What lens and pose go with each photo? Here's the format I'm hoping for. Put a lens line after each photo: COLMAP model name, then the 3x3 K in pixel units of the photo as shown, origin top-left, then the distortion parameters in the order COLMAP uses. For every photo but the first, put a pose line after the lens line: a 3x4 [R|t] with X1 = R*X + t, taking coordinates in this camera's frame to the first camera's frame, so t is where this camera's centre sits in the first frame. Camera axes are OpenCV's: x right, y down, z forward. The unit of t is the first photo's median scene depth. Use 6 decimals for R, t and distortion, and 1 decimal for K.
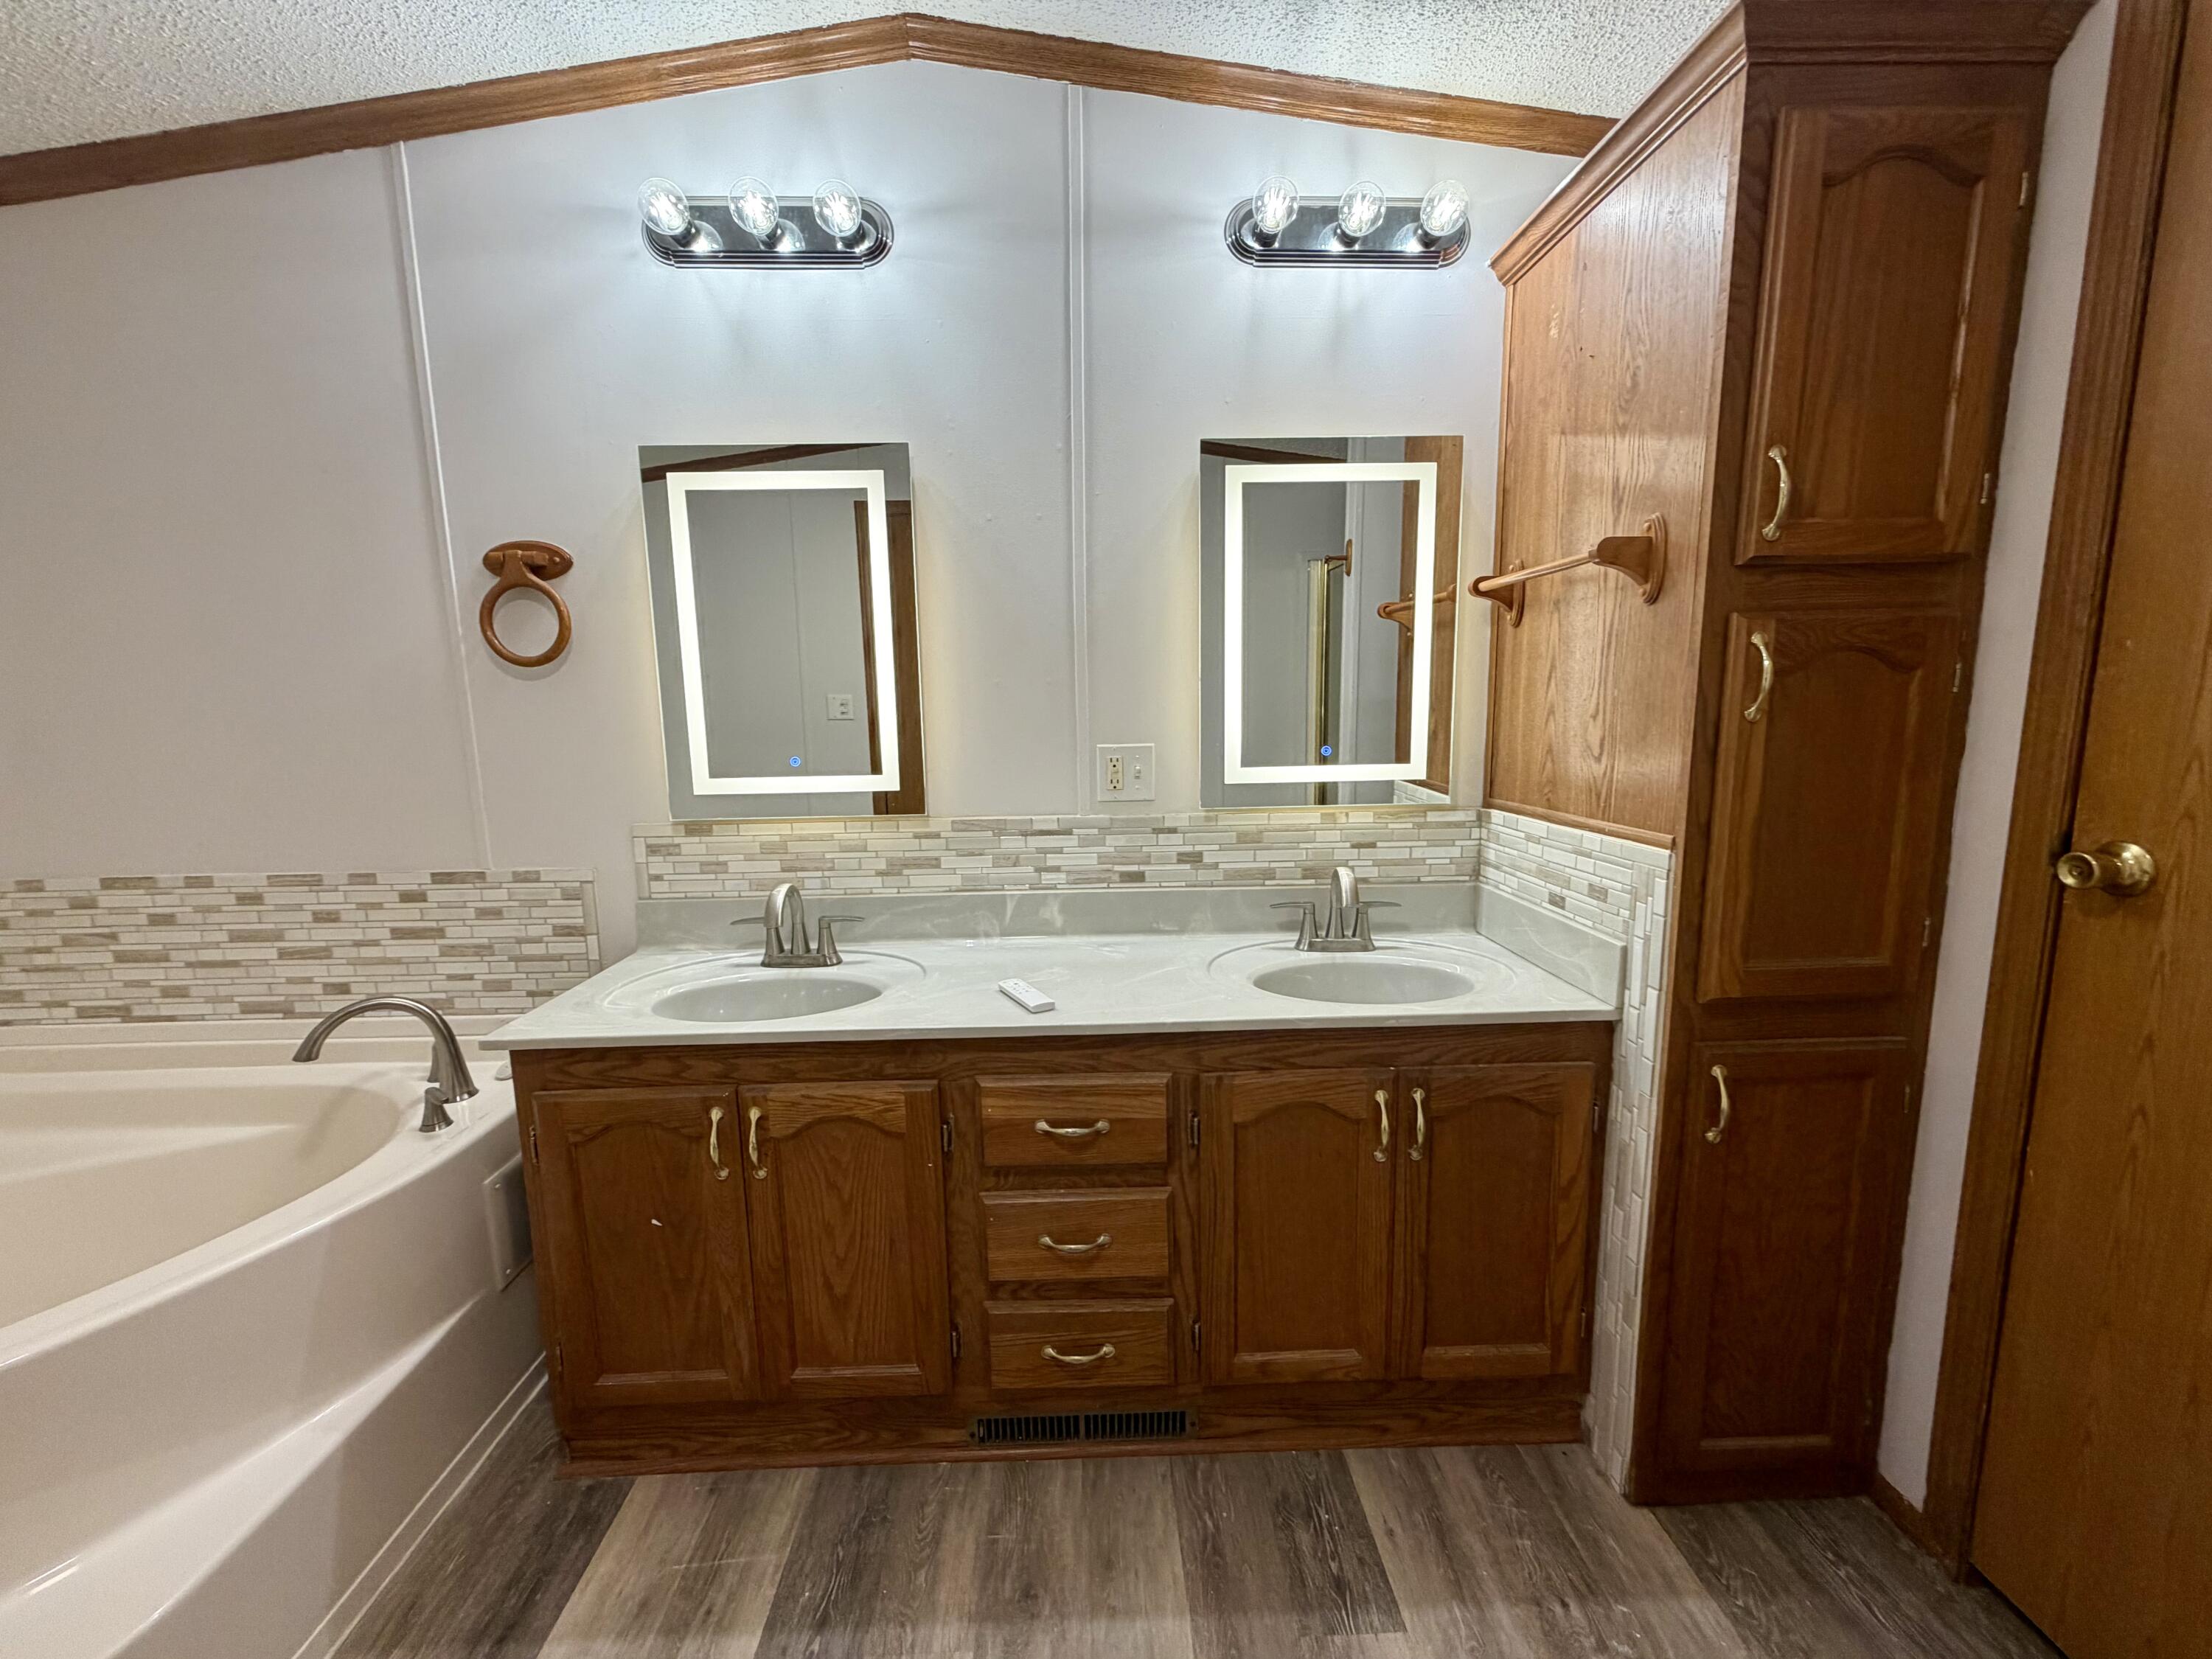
lens RADIAL K [[887.2, 0, 1102.8], [0, 887.2, 825.8], [0, 0, 1]] dist [0.000453, 0.000241]
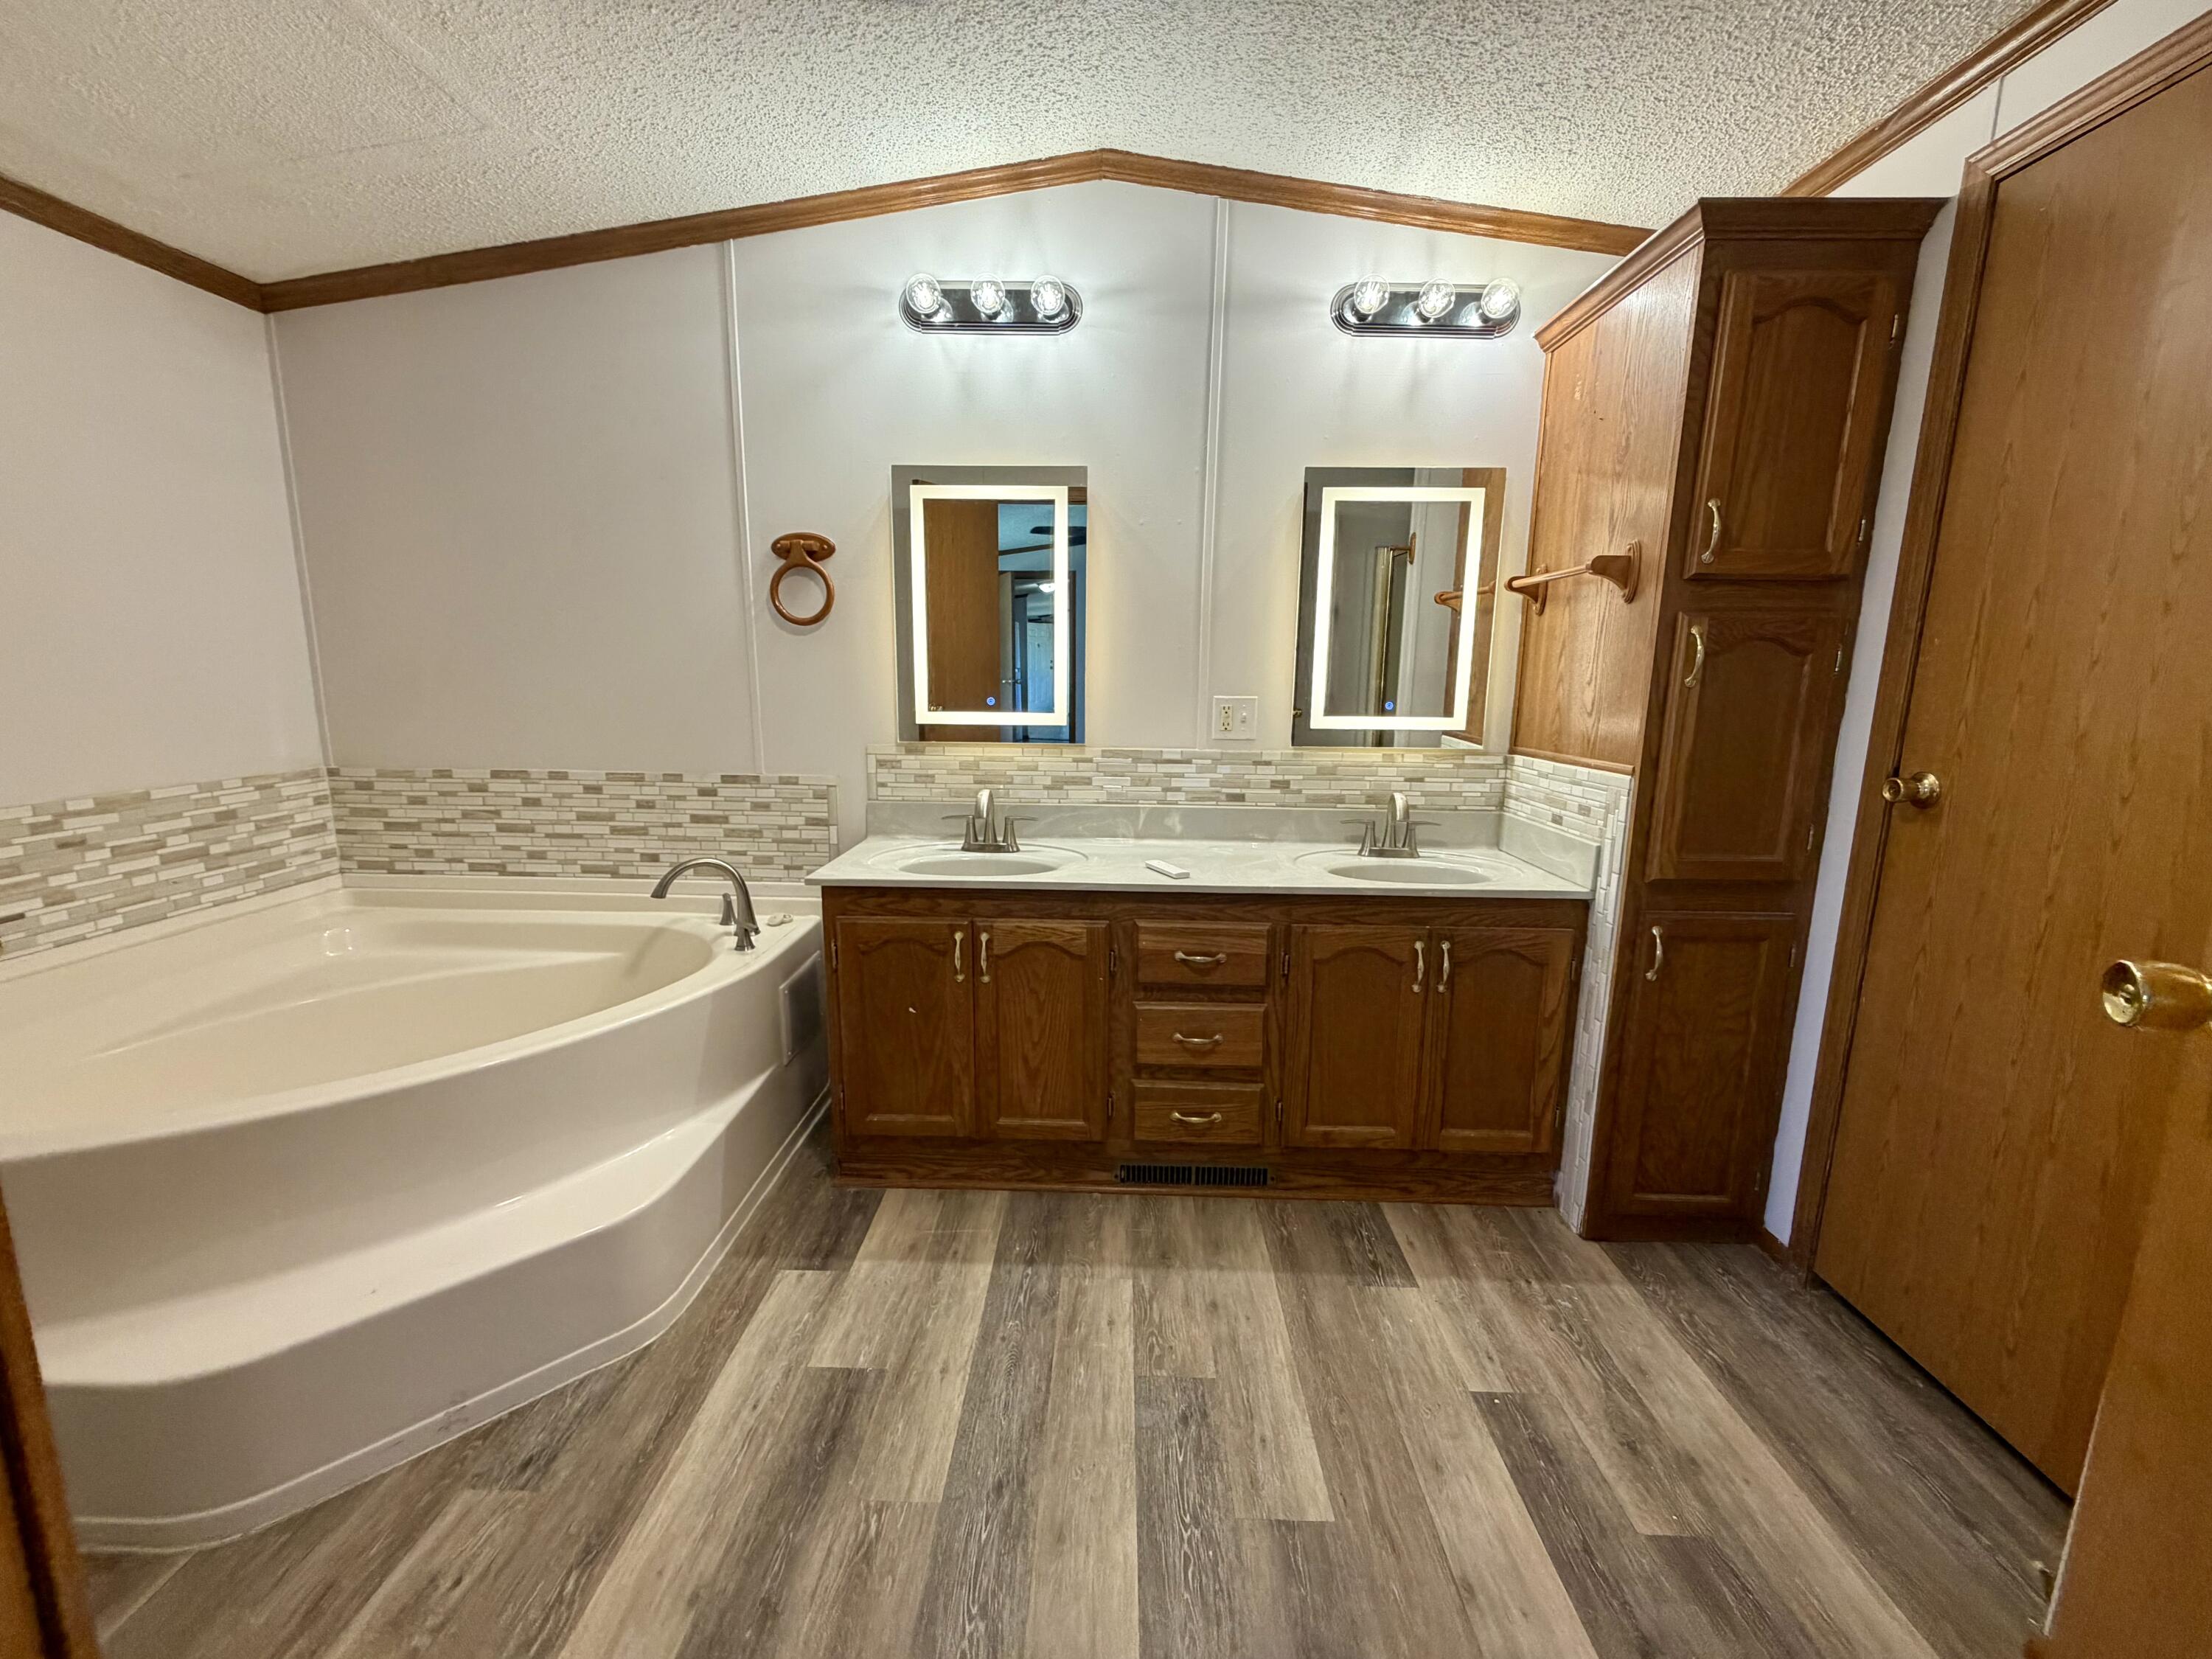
lens RADIAL K [[887.2, 0, 1104.3], [0, 887.2, 825.9], [0, 0, 1]] dist [0.000453, 0.000241]
pose [[0.998125, 0.038121, -0.047887, -0.113253], [-0.036502, 0.998747, 0.034239, 0.071767], [0.049132, -0.032427, 0.998266, -0.384536]]
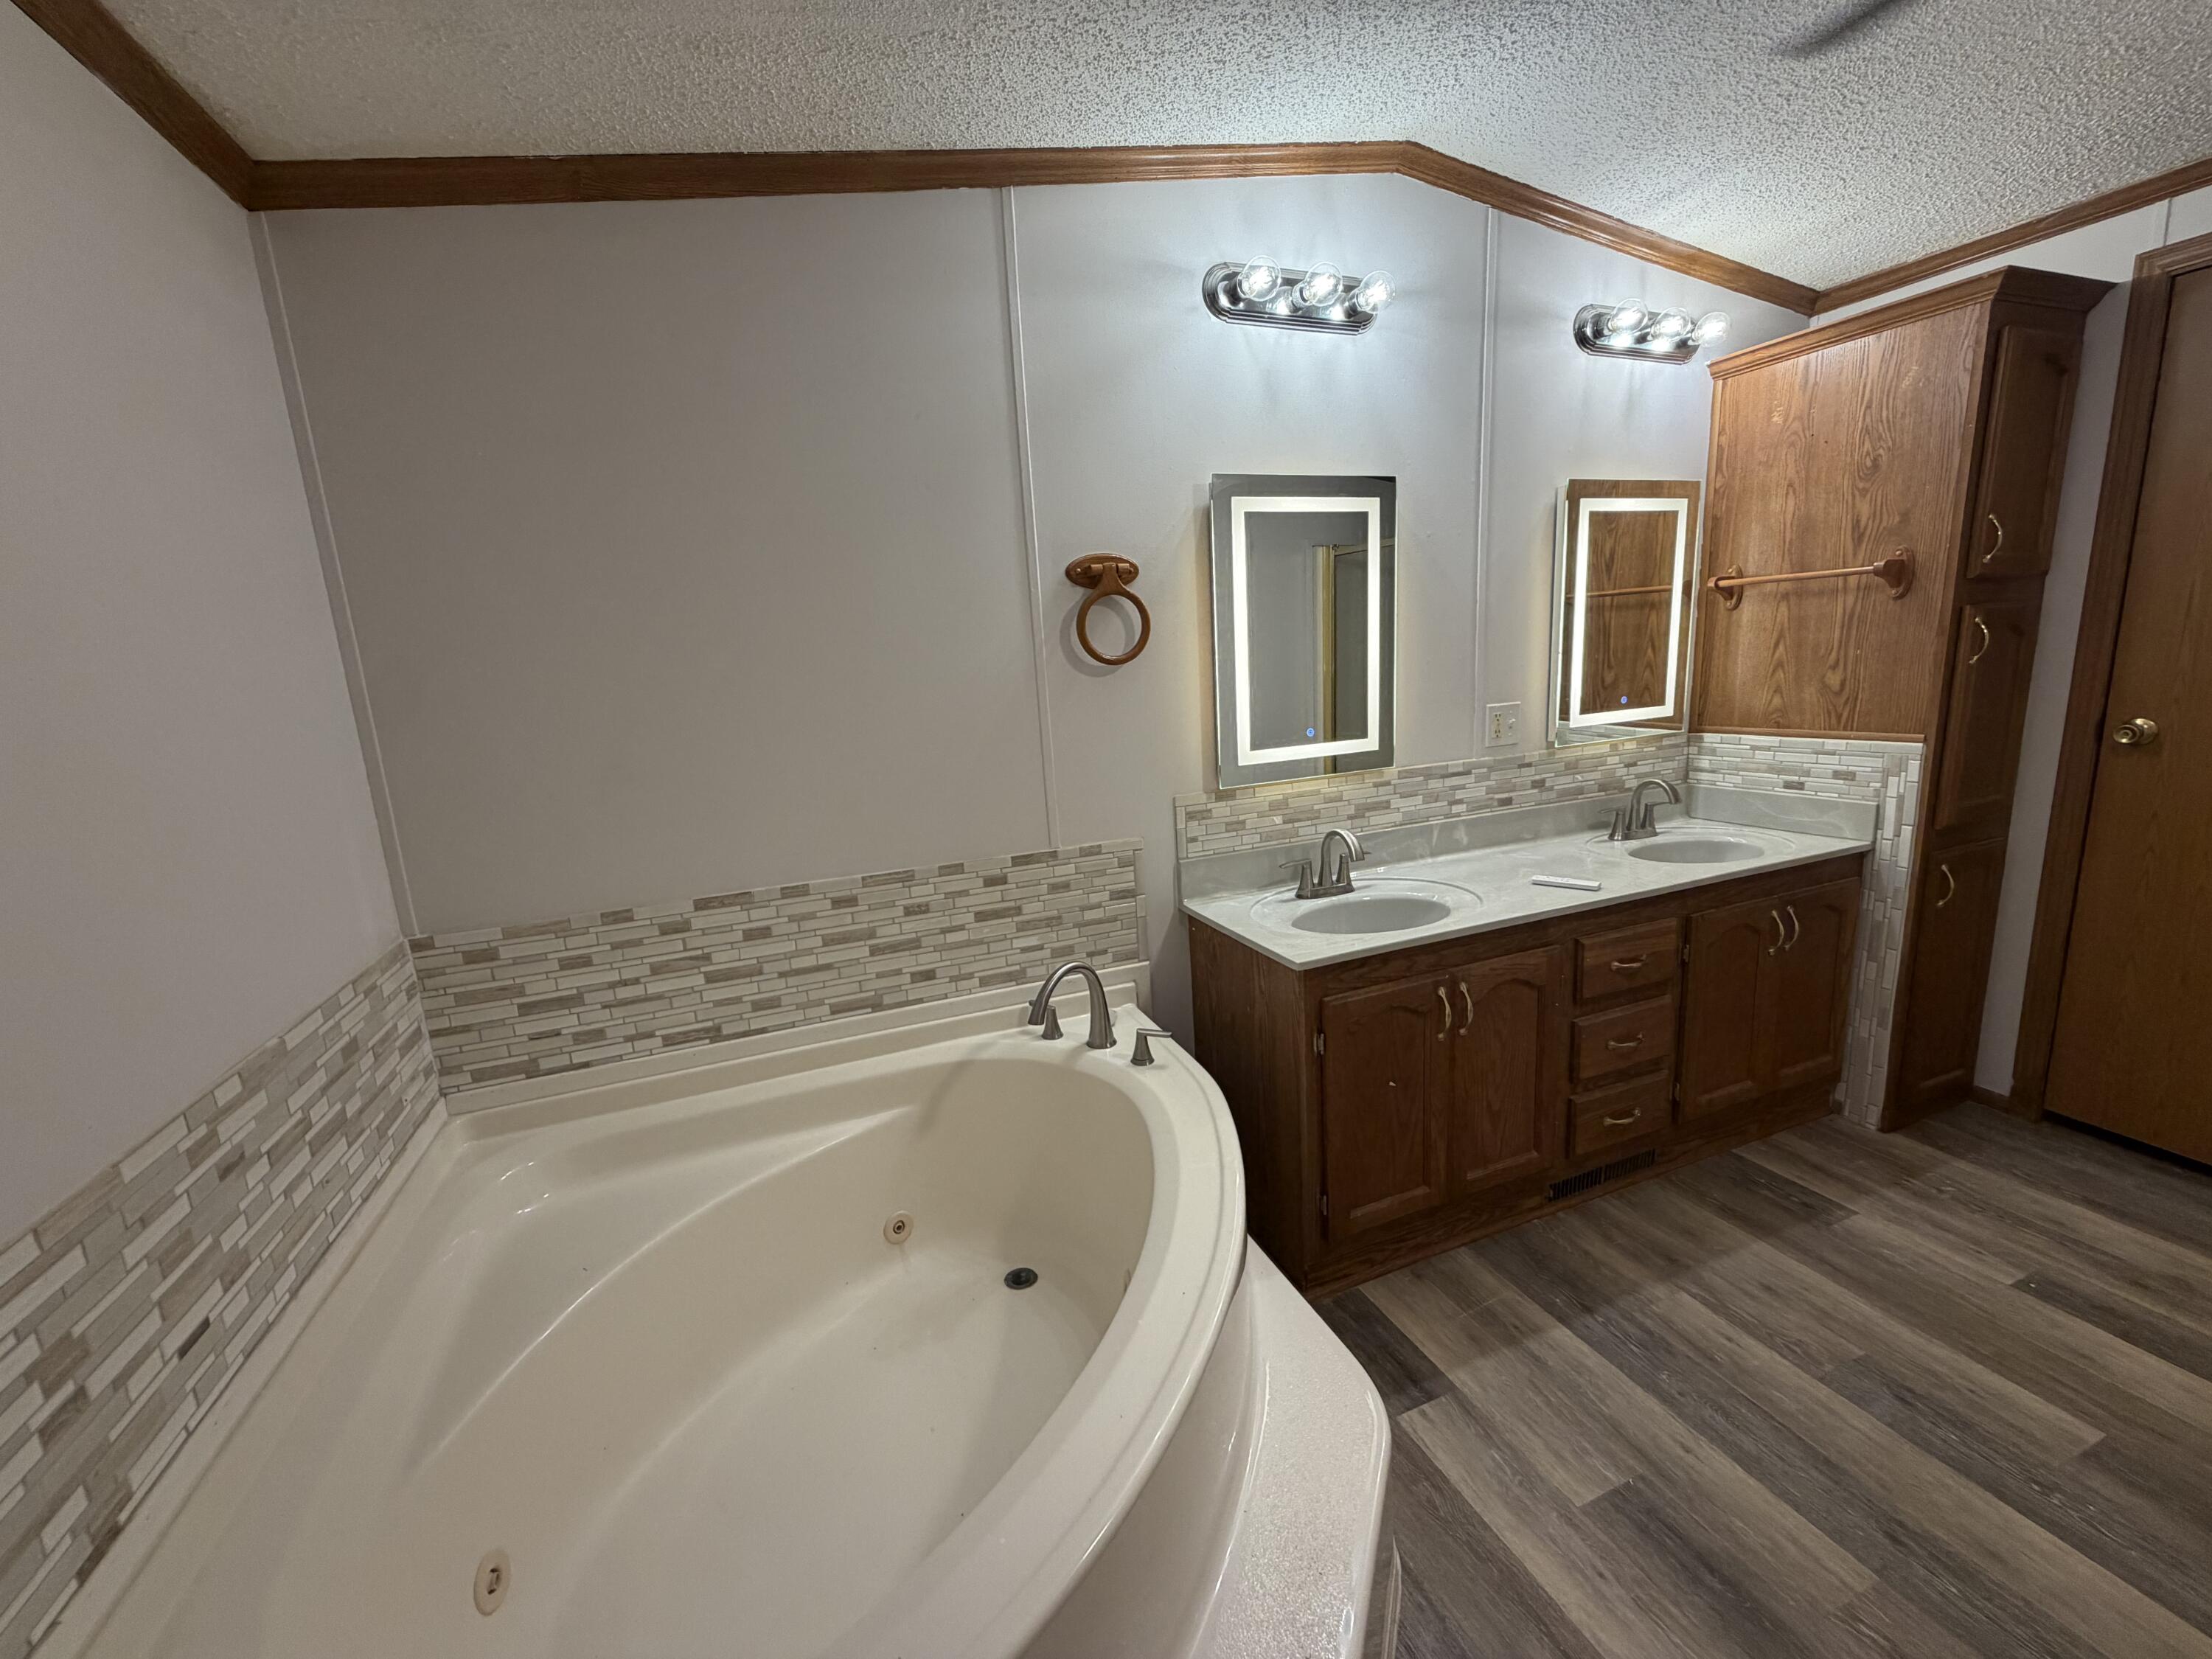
lens RADIAL K [[887.2, 0, 1111.1], [0, 887.2, 824.9], [0, 0, 1]] dist [0.000453, 0.000241]
pose [[0.939233, -0.102004, 0.327776, -1.134614], [0.089689, 0.994584, 0.052512, -0.037426], [-0.331357, -0.019923, 0.943295, -0.086314]]
